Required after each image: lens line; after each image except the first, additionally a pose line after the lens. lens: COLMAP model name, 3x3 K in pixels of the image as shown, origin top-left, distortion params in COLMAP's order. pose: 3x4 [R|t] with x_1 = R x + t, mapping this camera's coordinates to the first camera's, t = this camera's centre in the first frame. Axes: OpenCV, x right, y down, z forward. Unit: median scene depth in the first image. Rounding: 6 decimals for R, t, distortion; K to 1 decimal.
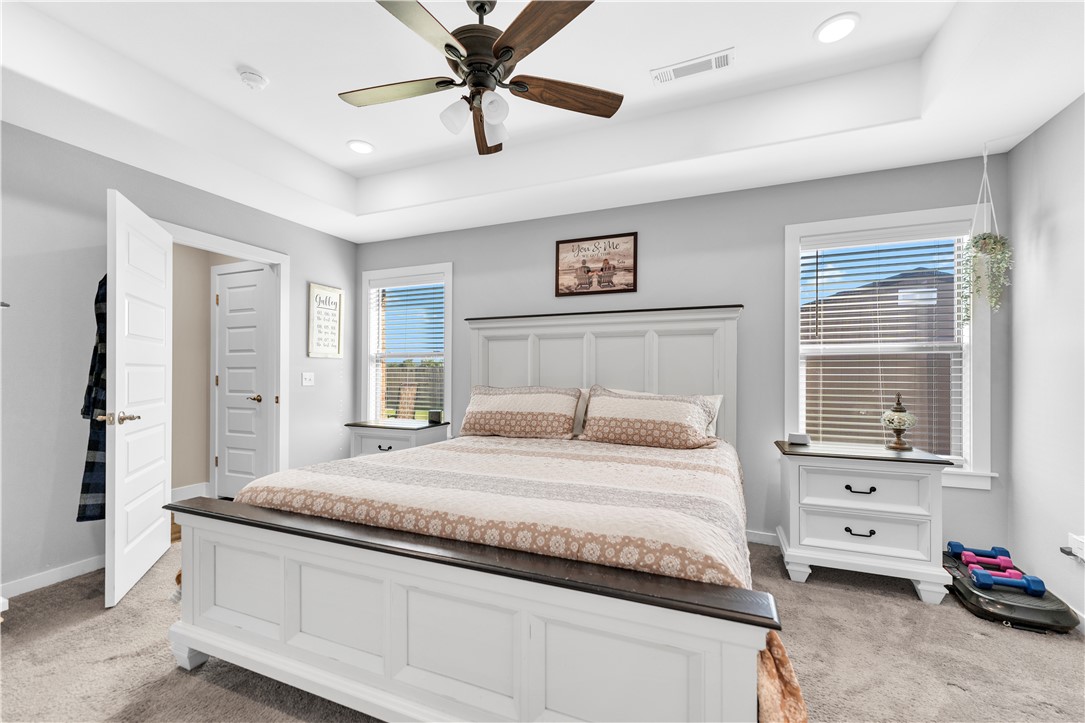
lens RADIAL K [[441.5, 0, 541.8], [0, 441.5, 378.9], [0, 0, 1]] dist [0.001554, 0.000099]
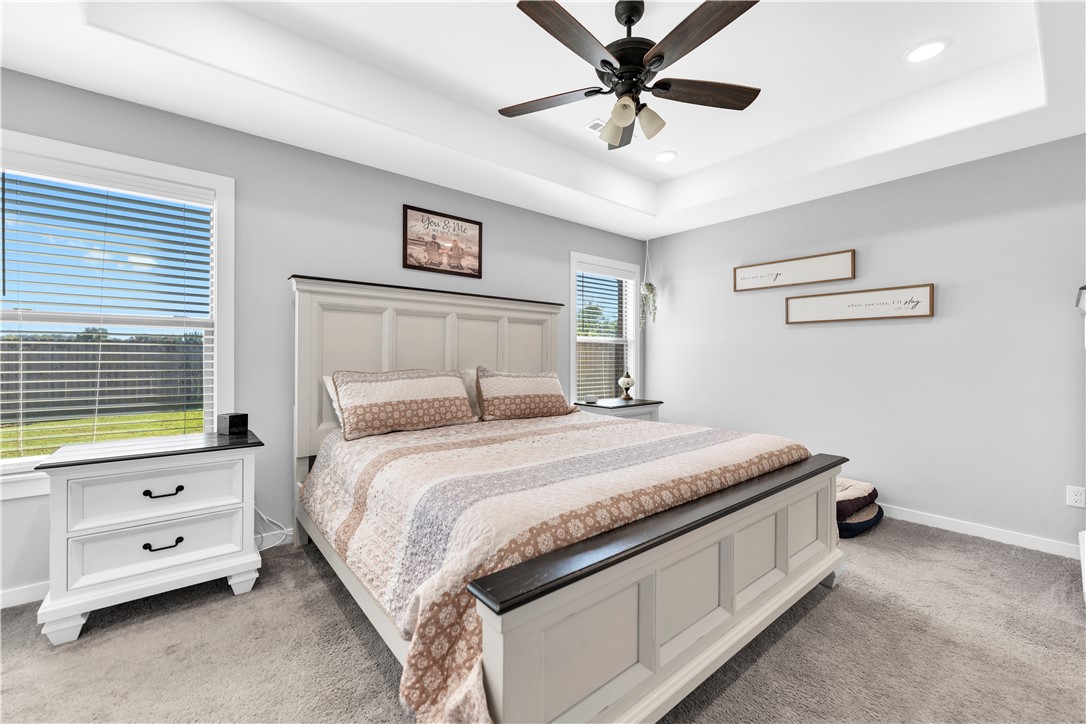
lens RADIAL K [[442.6, 0, 539.7], [0, 442.6, 364.2], [0, 0, 1]] dist [0.003484, 0.000098]
pose [[0.473179, -0.016462, 0.880813, -0.686850], [0.008069, 0.999864, 0.014352, -0.004394], [-0.880930, 0.000317, 0.473247, 0.379811]]
